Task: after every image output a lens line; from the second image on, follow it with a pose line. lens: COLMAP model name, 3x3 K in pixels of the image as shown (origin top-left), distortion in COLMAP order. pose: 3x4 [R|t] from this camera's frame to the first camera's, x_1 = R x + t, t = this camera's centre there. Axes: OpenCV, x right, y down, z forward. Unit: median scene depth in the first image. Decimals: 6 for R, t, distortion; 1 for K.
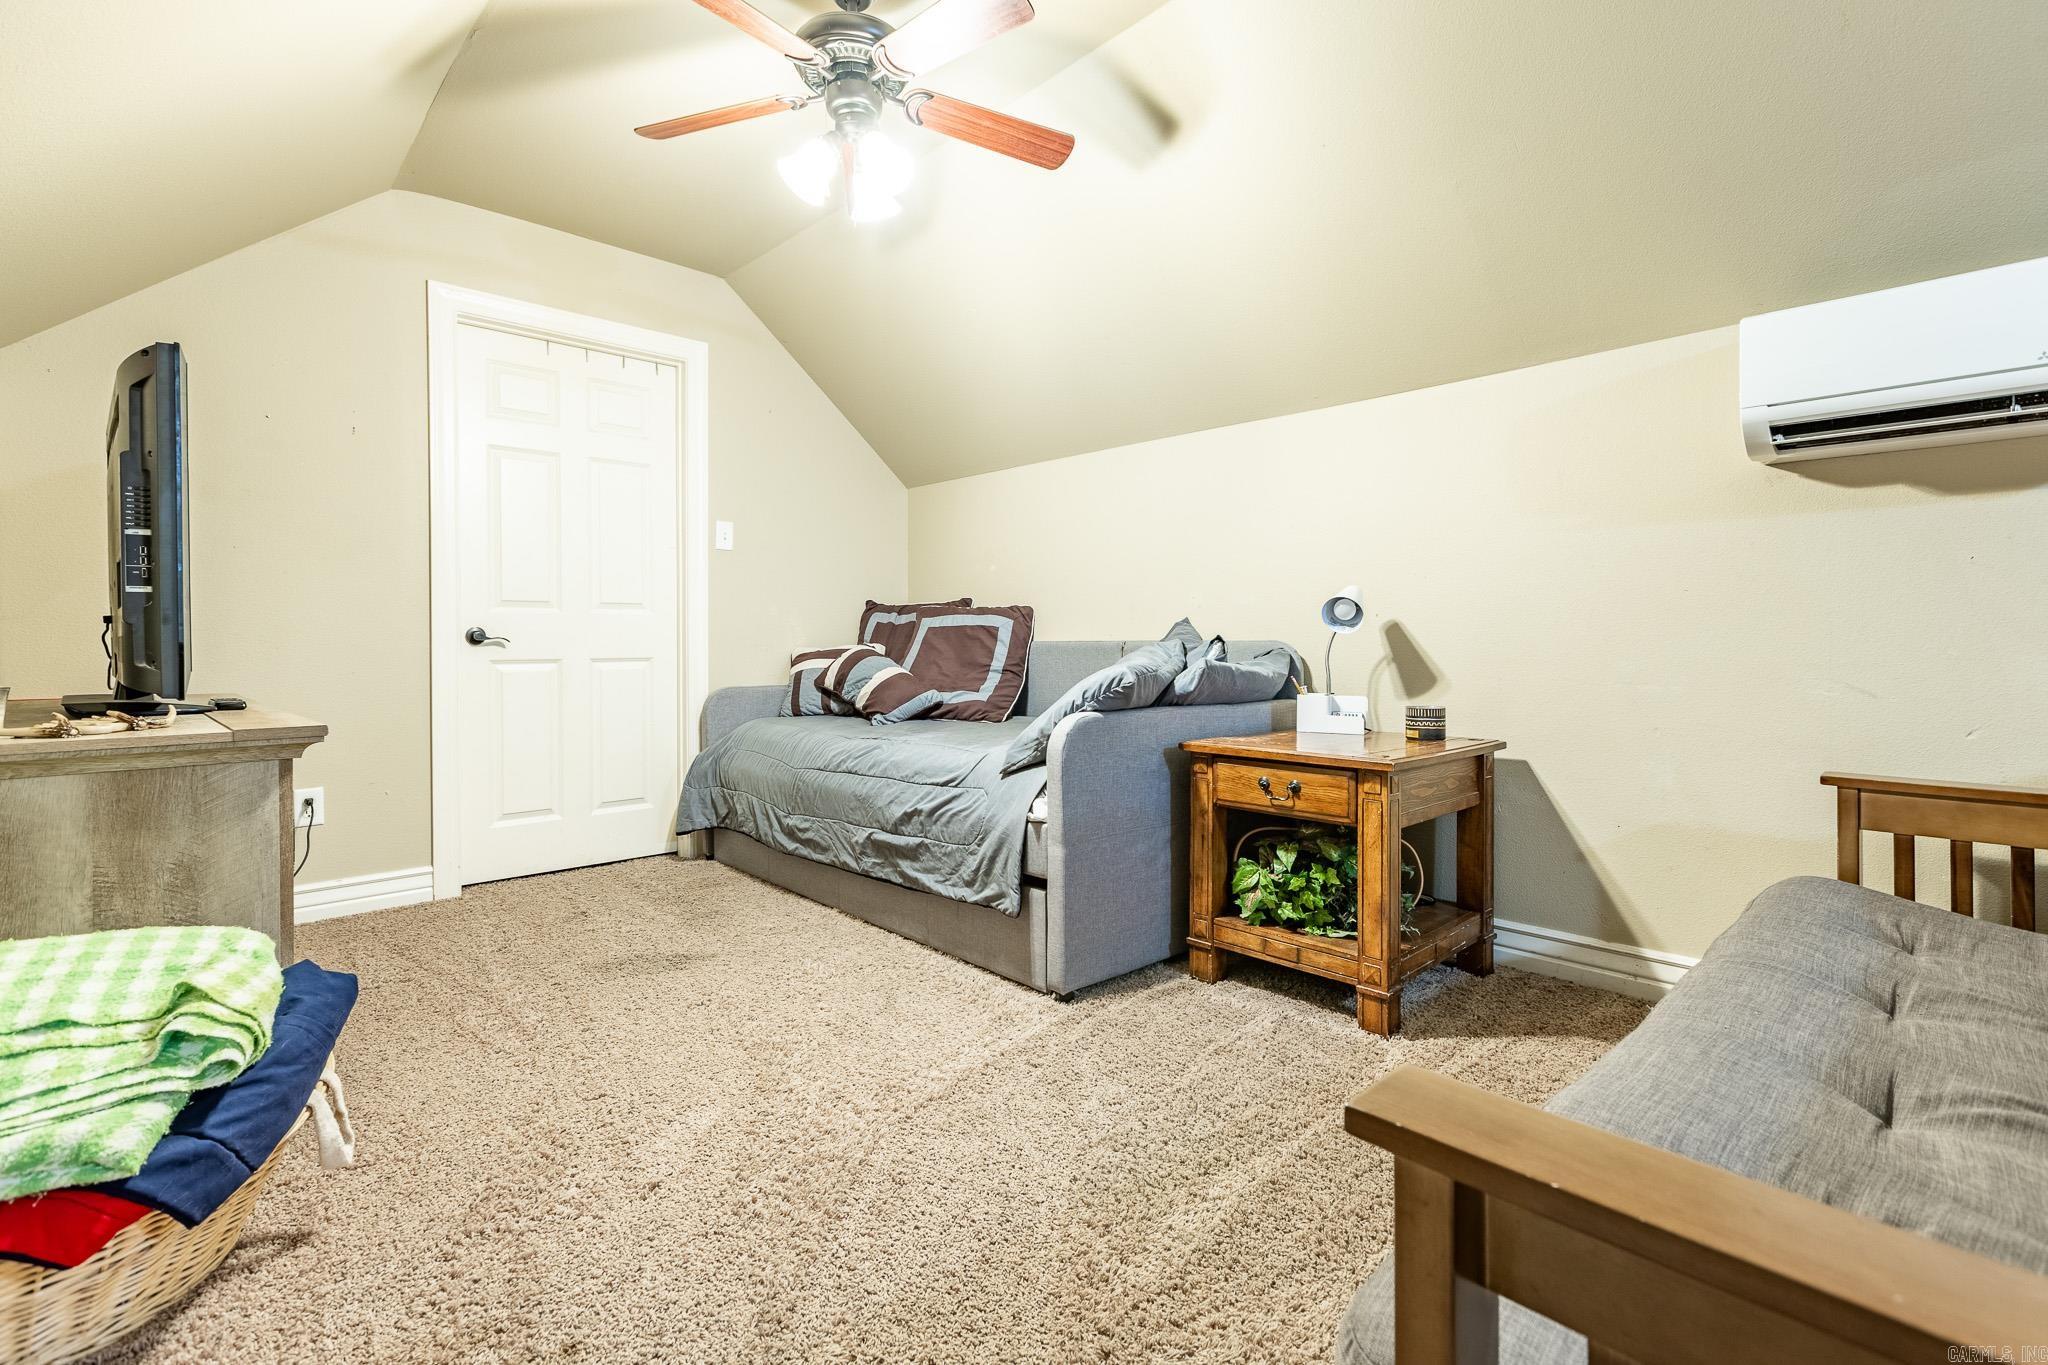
lens RADIAL K [[924.2, 0, 1038.9], [0, 924.2, 649.1], [0, 0, 1]] dist [-0.004334, -0.000433]
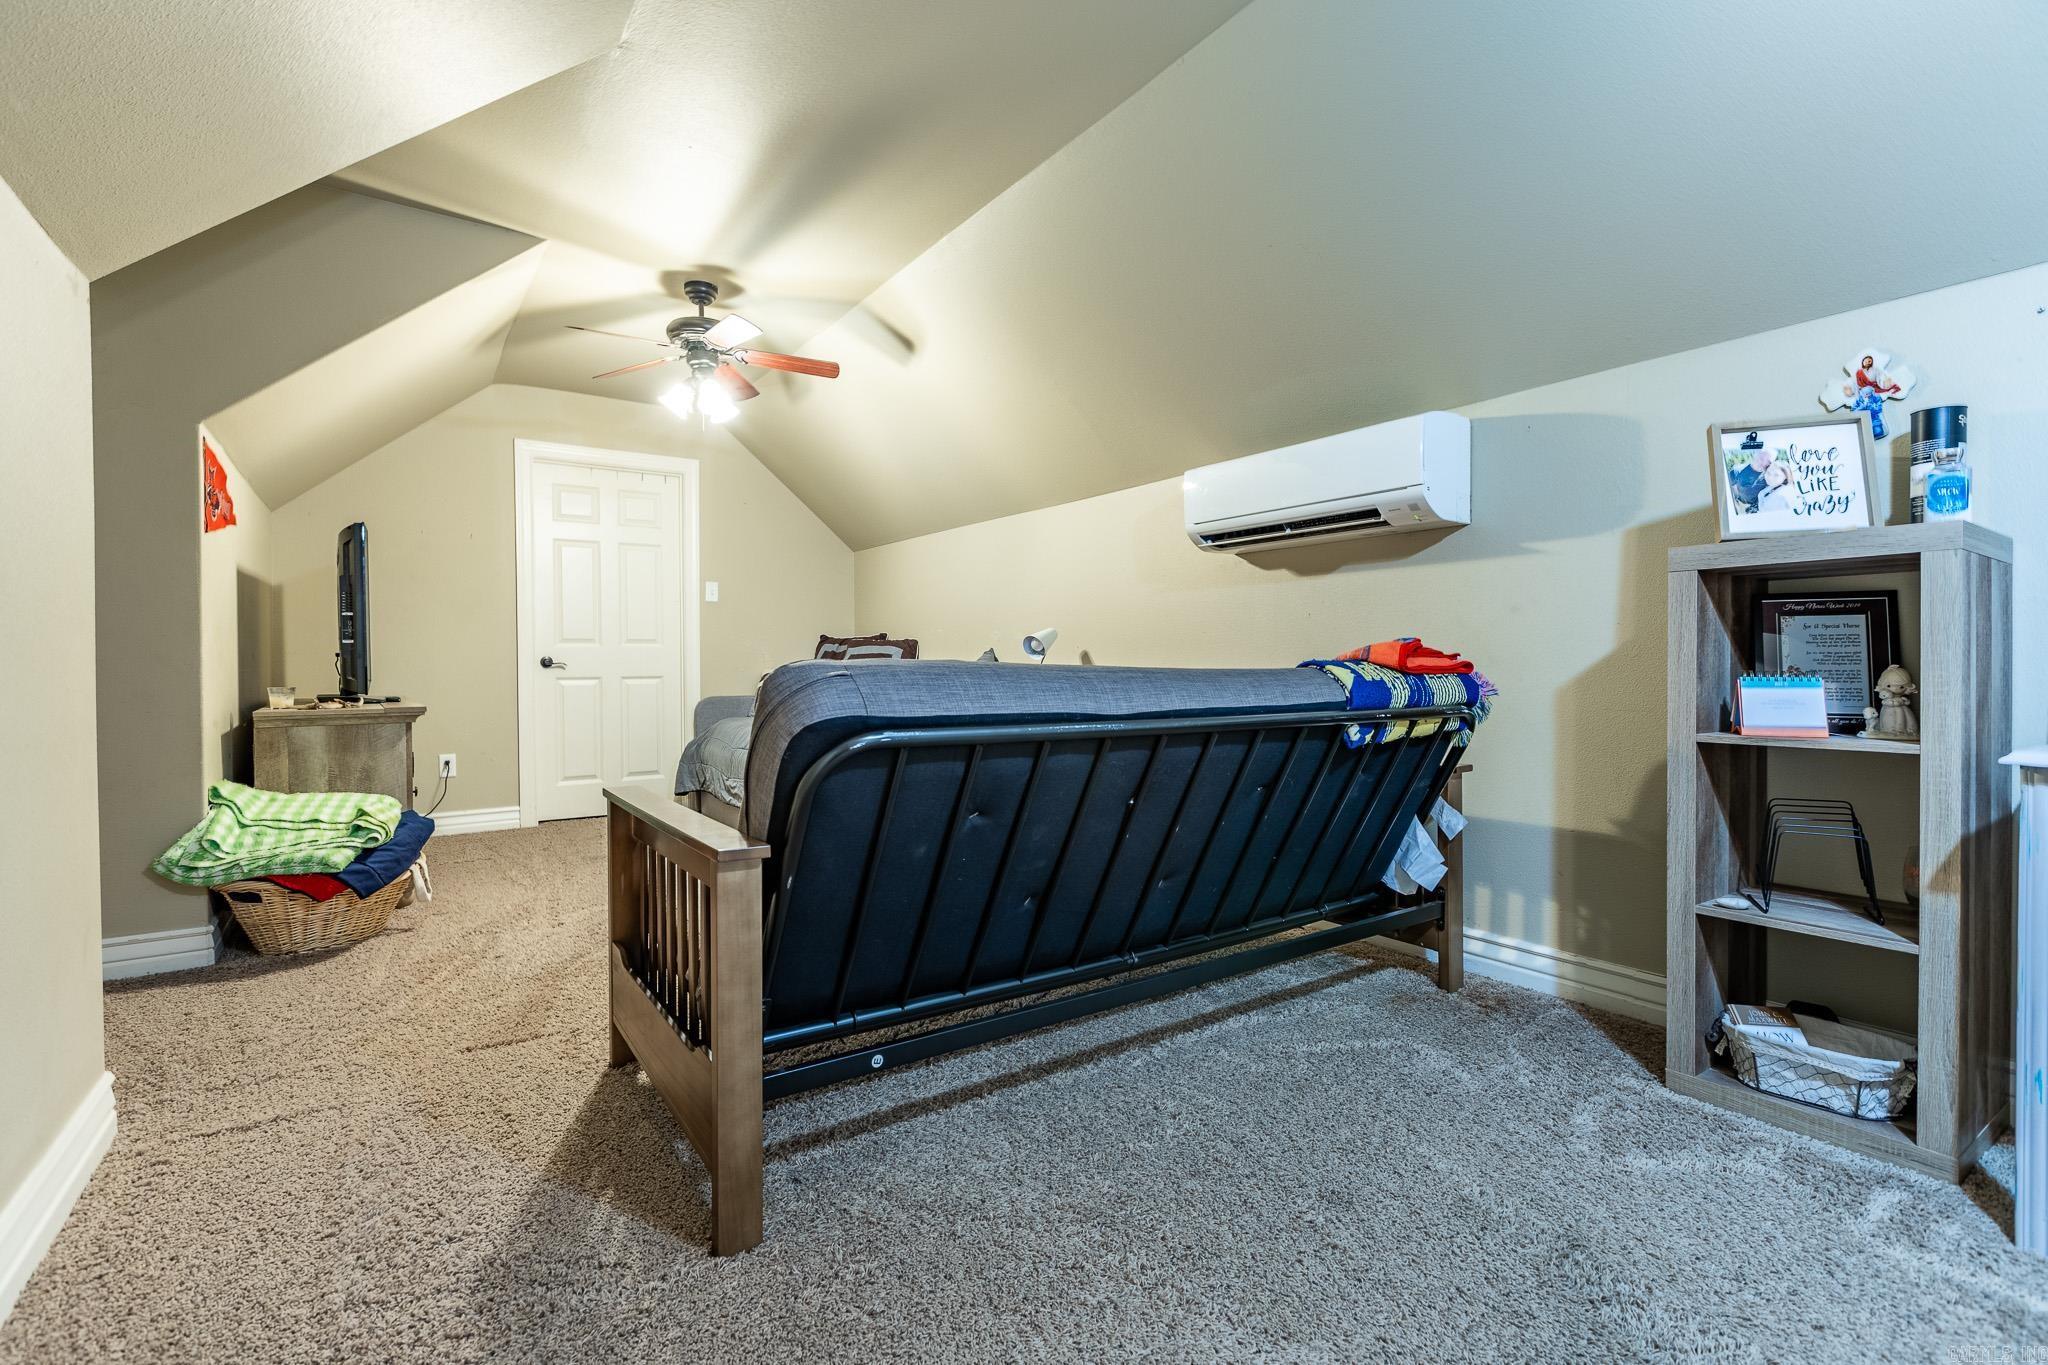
lens RADIAL K [[924.2, 0, 1024.3], [0, 924.2, 679.4], [0, 0, 1]] dist [-0.004334, -0.000433]
pose [[0.986919, 0.001053, -0.161215, 0.886240], [0.000563, 0.999950, 0.009978, 0.000589], [0.161217, -0.009938, 0.986869, -0.829541]]
